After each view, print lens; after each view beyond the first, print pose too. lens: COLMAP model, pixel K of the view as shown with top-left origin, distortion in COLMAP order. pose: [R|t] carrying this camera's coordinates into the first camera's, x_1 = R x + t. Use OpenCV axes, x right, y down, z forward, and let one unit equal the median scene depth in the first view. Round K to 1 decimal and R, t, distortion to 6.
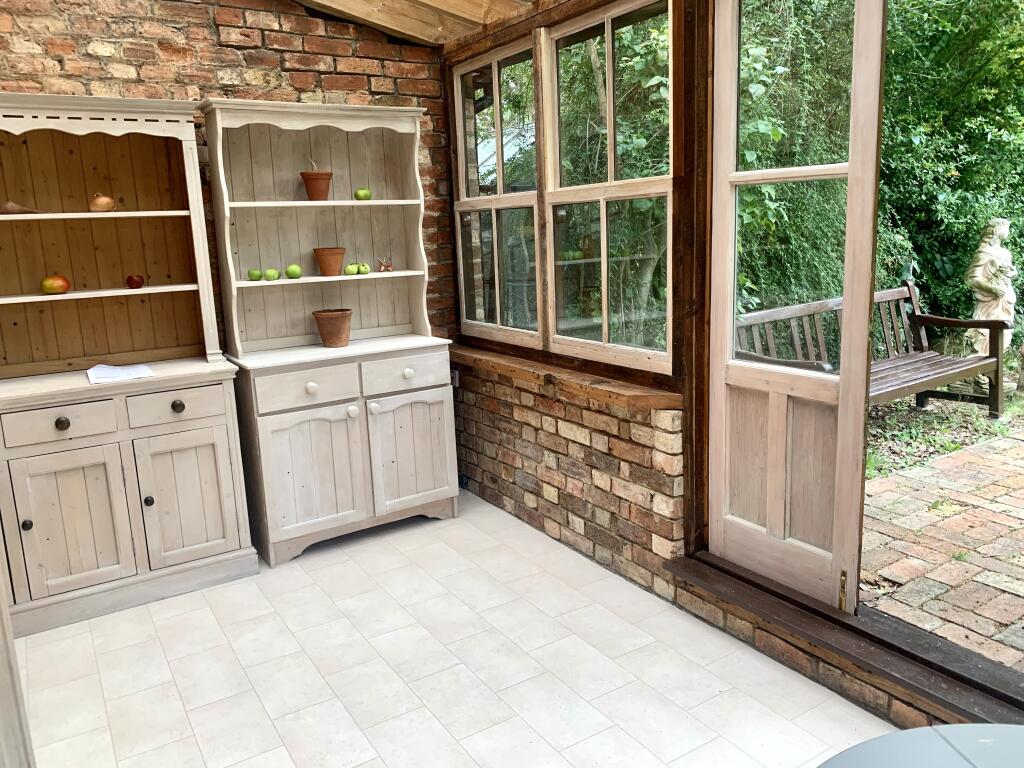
lens RADIAL K [[775.6, 0, 516.0], [0, 775.6, 371.0], [0, 0, 1]] dist [0.002464, -0.014779]
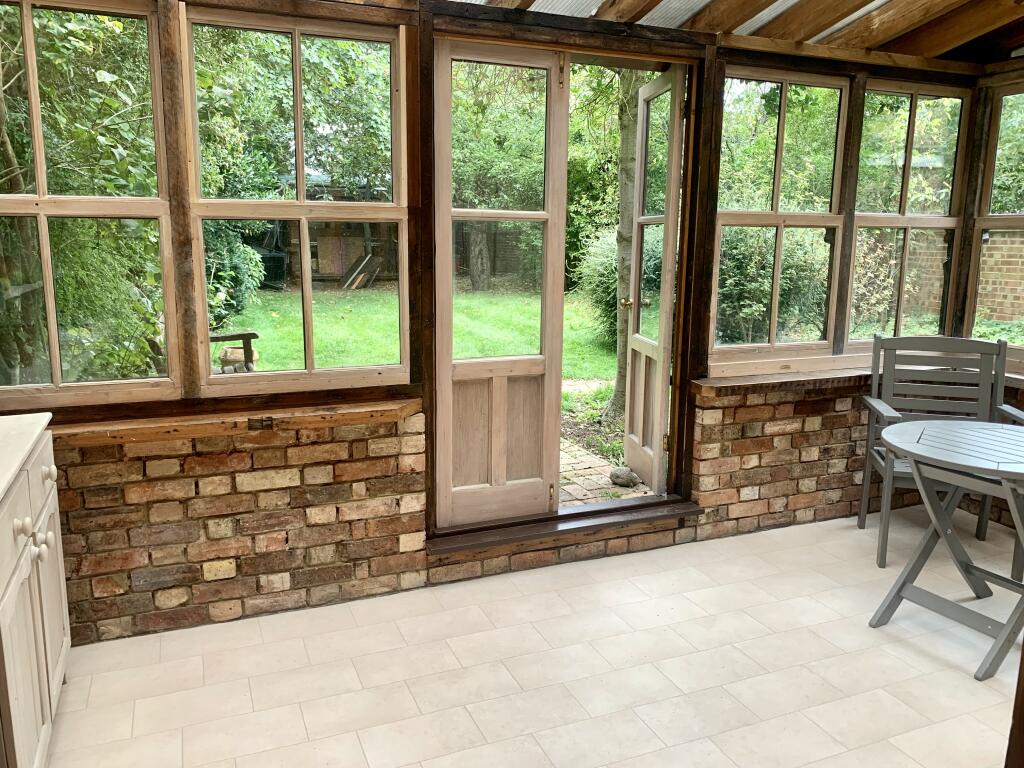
lens RADIAL K [[775.6, 0, 516.0], [0, 775.6, 371.0], [0, 0, 1]] dist [0.002464, -0.014779]
pose [[0.146254, -0.124244, 0.981414, -0.767453], [0.164493, 0.981325, 0.099720, -0.086996], [-0.975475, 0.146852, 0.163960, 0.593491]]
